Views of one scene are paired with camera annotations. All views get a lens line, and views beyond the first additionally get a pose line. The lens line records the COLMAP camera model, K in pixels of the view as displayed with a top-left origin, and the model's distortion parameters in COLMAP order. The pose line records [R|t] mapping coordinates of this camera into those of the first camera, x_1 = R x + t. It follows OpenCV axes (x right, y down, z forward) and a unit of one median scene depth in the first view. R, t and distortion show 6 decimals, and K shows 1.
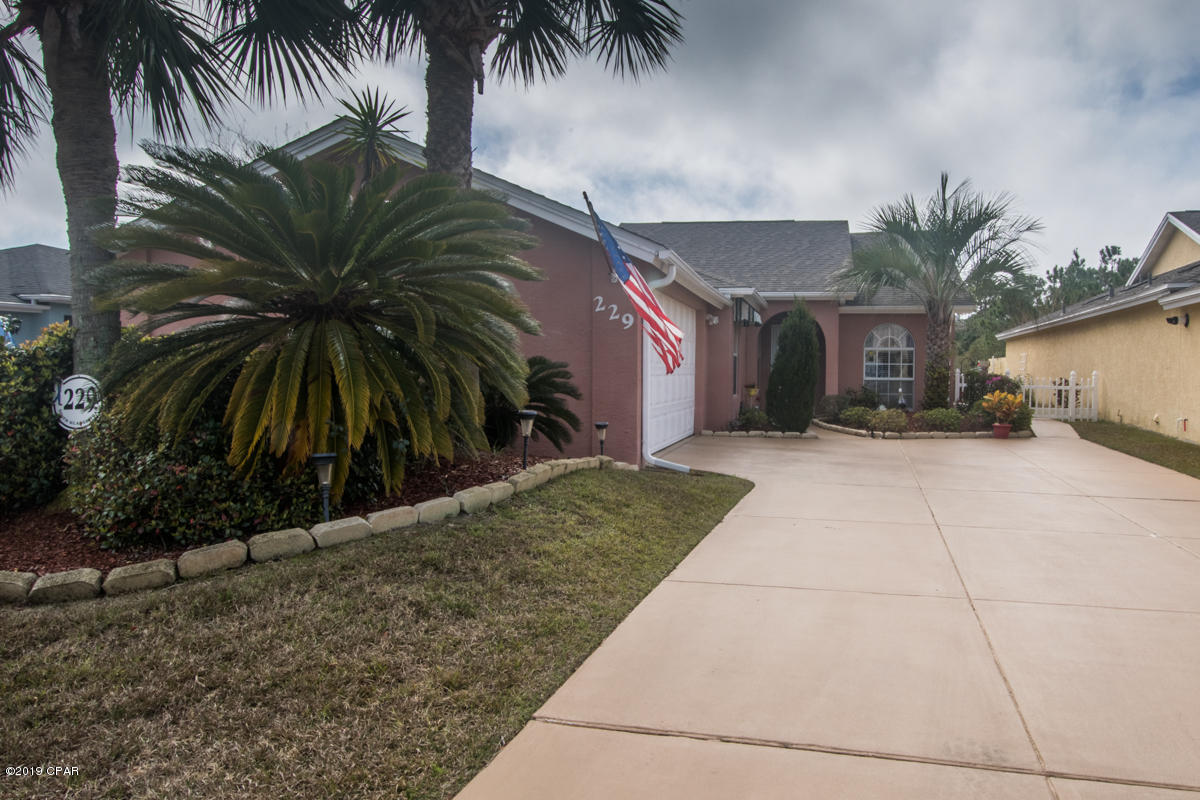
lens RADIAL K [[866.0, 0, 678.2], [0, 866.0, 398.8], [0, 0, 1]] dist [-0.016983, -0.003287]
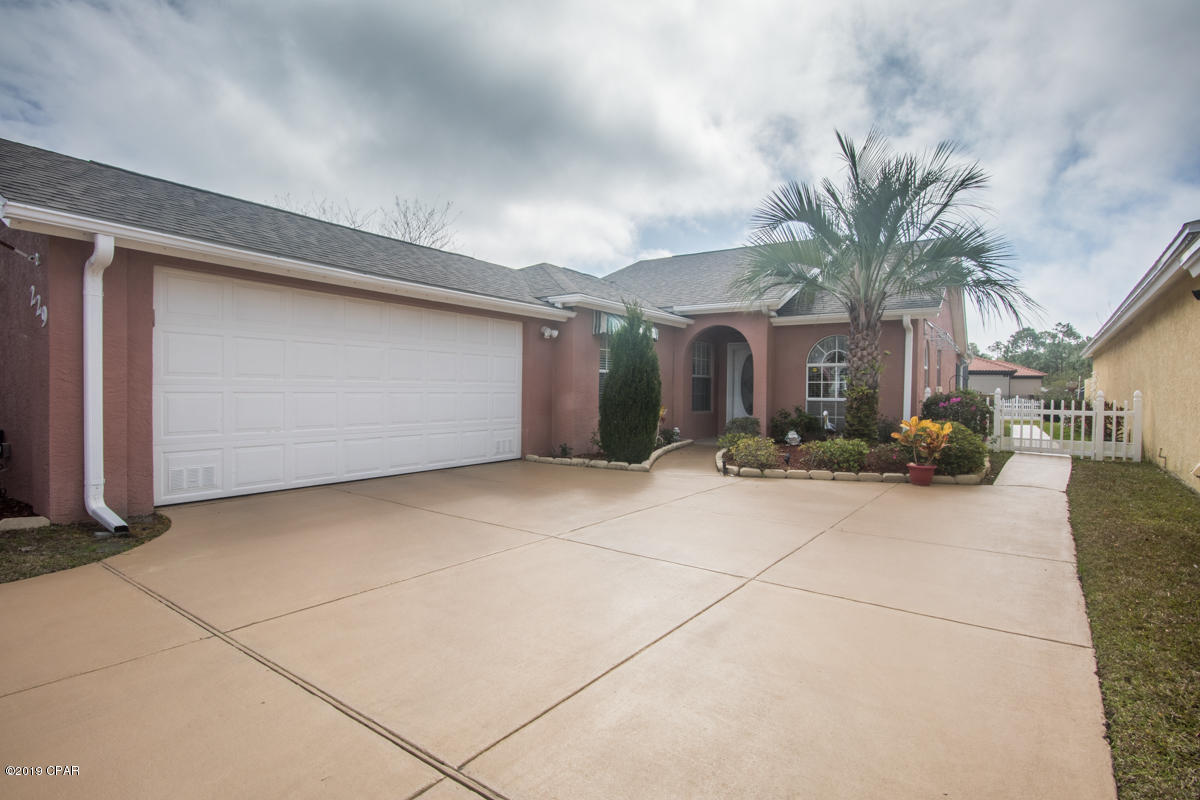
lens RADIAL K [[590.0, 0, 591.0], [0, 590.0, 399.7], [0, 0, 1]] dist [-0.018766, -0.000674]
pose [[0.904610, 0.007090, -0.426181, 0.766863], [-0.015599, 0.999743, -0.016479, -0.026318], [0.425954, 0.021555, 0.904488, 1.033124]]
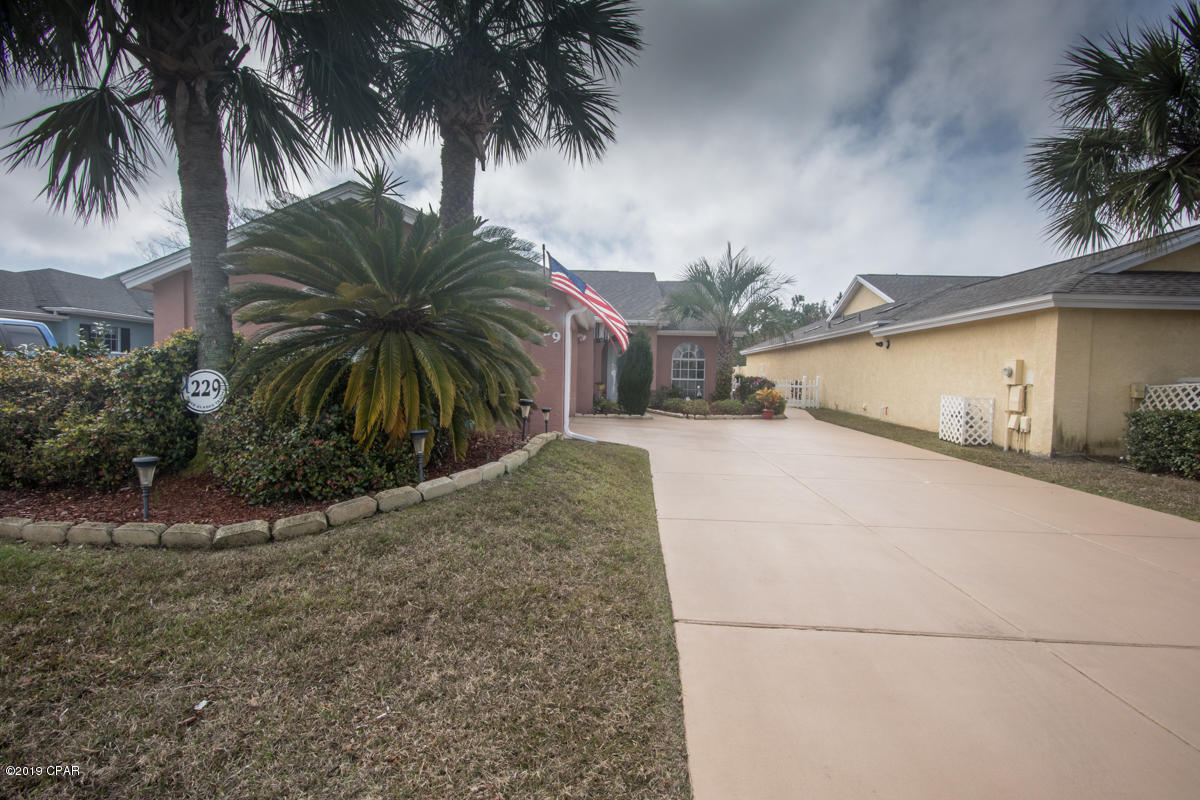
lens RADIAL K [[590.0, 0, 591.0], [0, 590.0, 399.7], [0, 0, 1]] dist [-0.018766, -0.000674]
pose [[0.989810, 0.006464, 0.142249, -0.190726], [-0.008381, 0.999882, 0.012882, 0.000833], [-0.142149, -0.013943, 0.989747, 0.036278]]
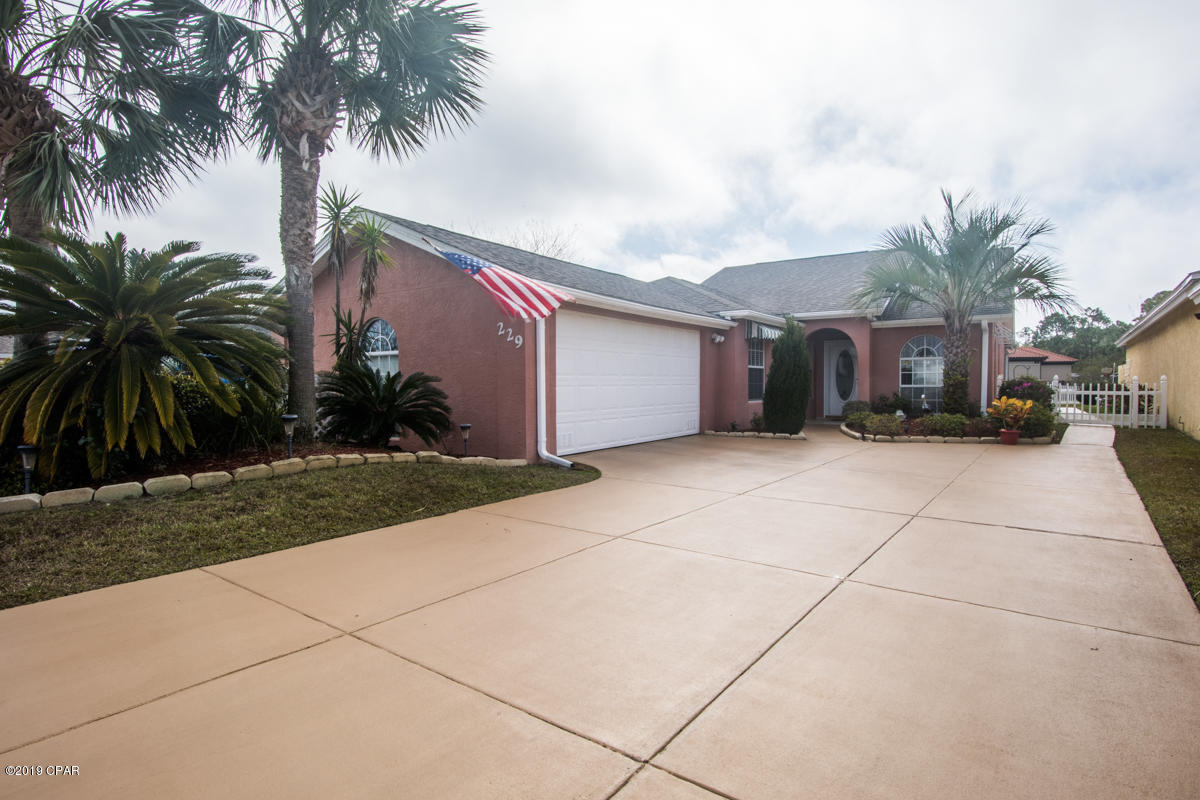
lens RADIAL K [[613.2, 0, 595.4], [0, 613.2, 397.4], [0, 0, 1]] dist [-0.016917, -0.000485]
pose [[0.902553, -0.003322, -0.430565, 0.562832], [-0.000571, 0.999960, -0.008912, -0.004240], [0.430578, 0.008290, 0.902515, 0.363313]]
